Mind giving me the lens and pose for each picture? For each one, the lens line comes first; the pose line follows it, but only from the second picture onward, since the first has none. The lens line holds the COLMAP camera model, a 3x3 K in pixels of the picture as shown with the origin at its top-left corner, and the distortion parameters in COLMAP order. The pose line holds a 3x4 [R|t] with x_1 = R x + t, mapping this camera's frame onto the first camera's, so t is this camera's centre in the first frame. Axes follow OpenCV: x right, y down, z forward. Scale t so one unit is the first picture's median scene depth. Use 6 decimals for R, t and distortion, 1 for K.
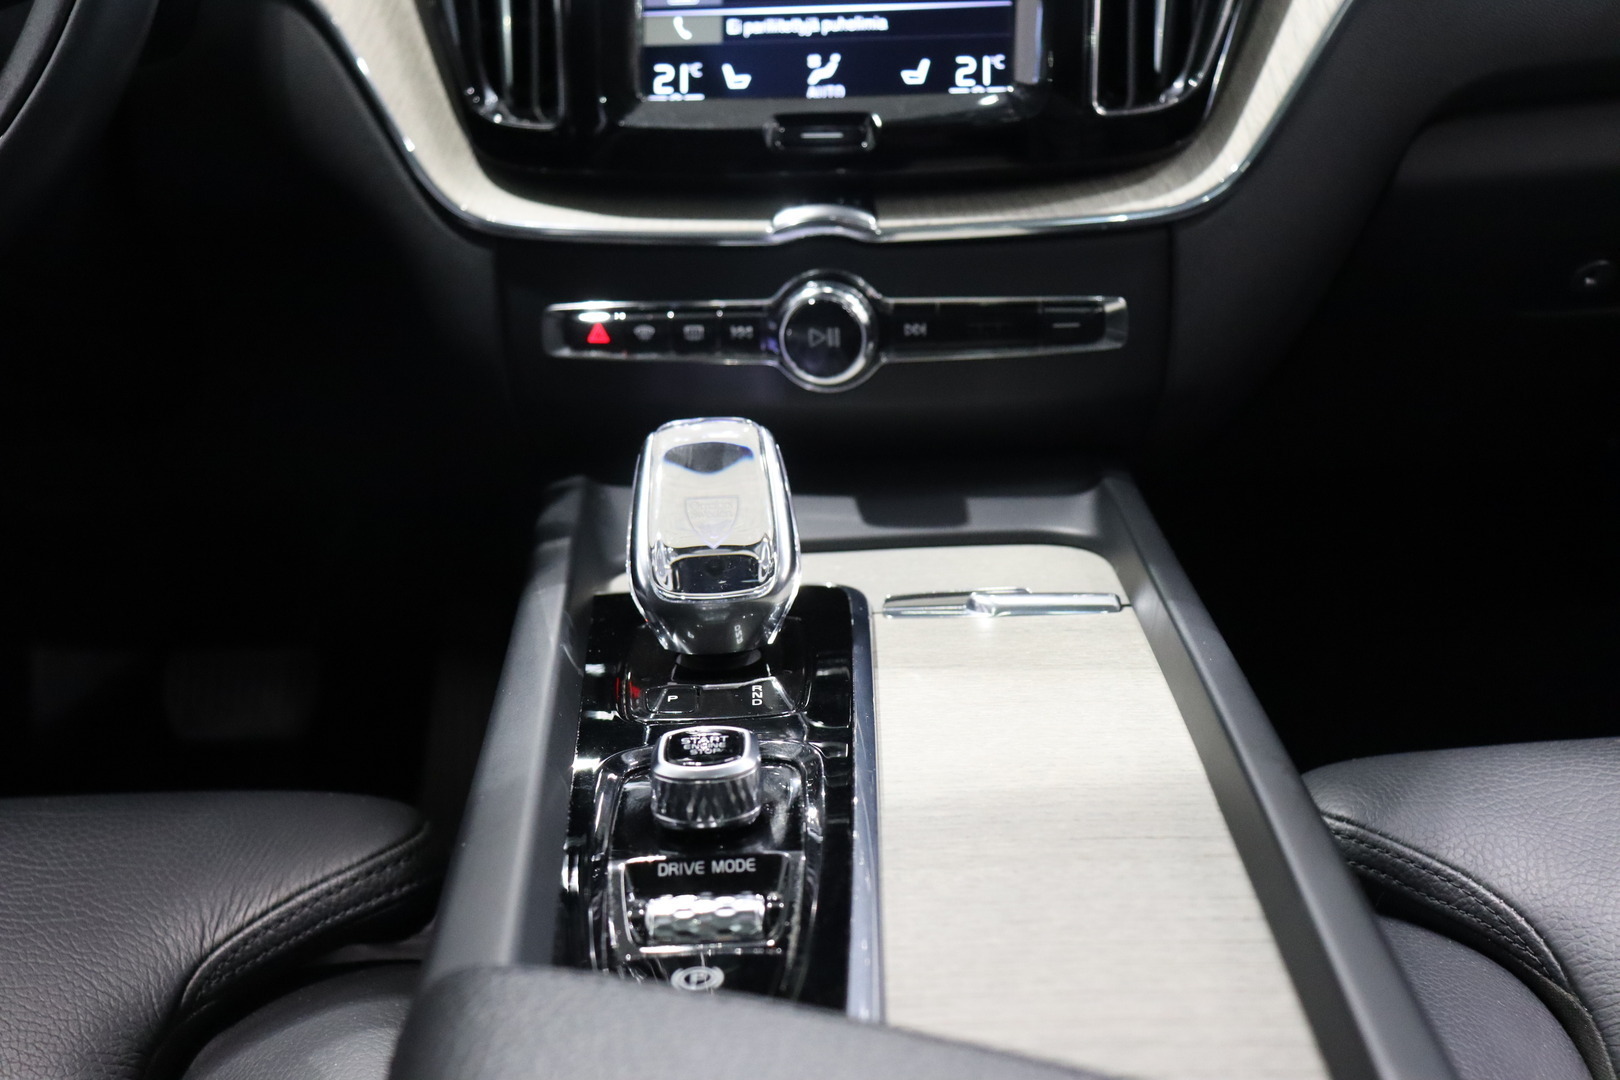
lens RADIAL K [[1936.3, 0, 804.8], [0, 1936.3, 531.3], [0, 0, 1]] dist [-0.007917, 0.000000]
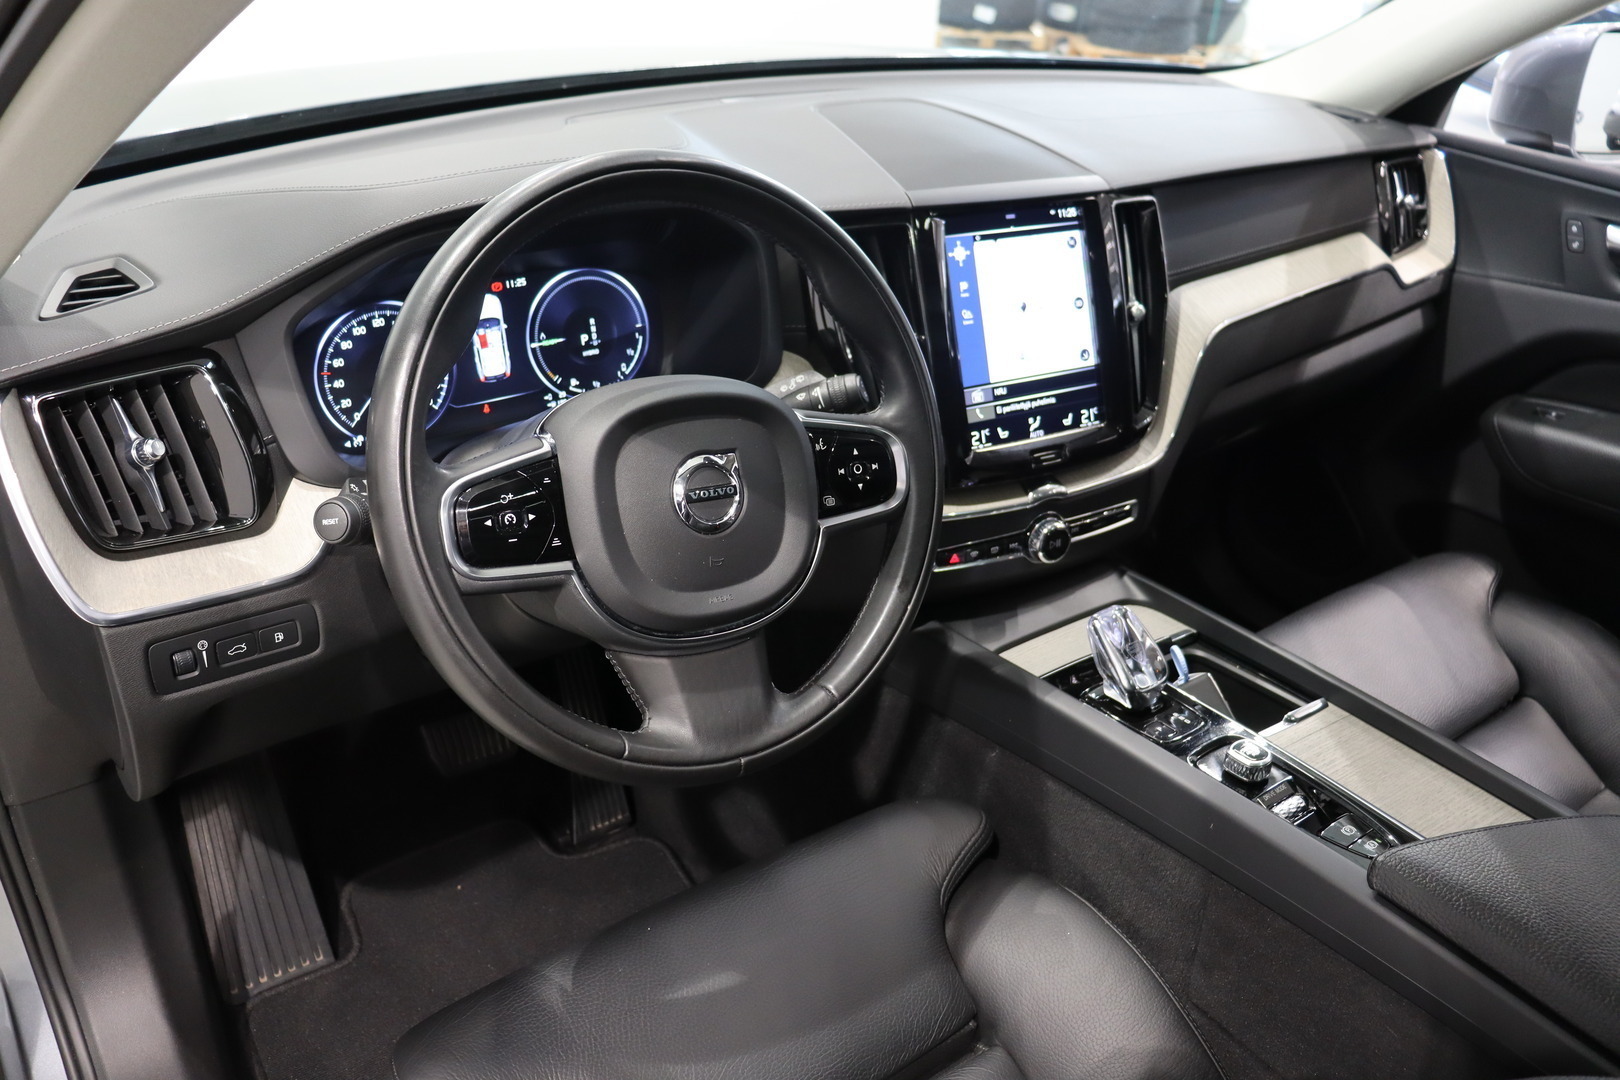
lens RADIAL K [[1300.9, 0, 817.5], [0, 1300.9, 541.8], [0, 0, 1]] dist [-0.142664, 0.009657]
pose [[0.823260, -0.211927, 0.526622, -1.005410], [0.122042, 0.972082, 0.200406, -0.435409], [-0.554391, -0.100716, 0.826140, -0.099879]]
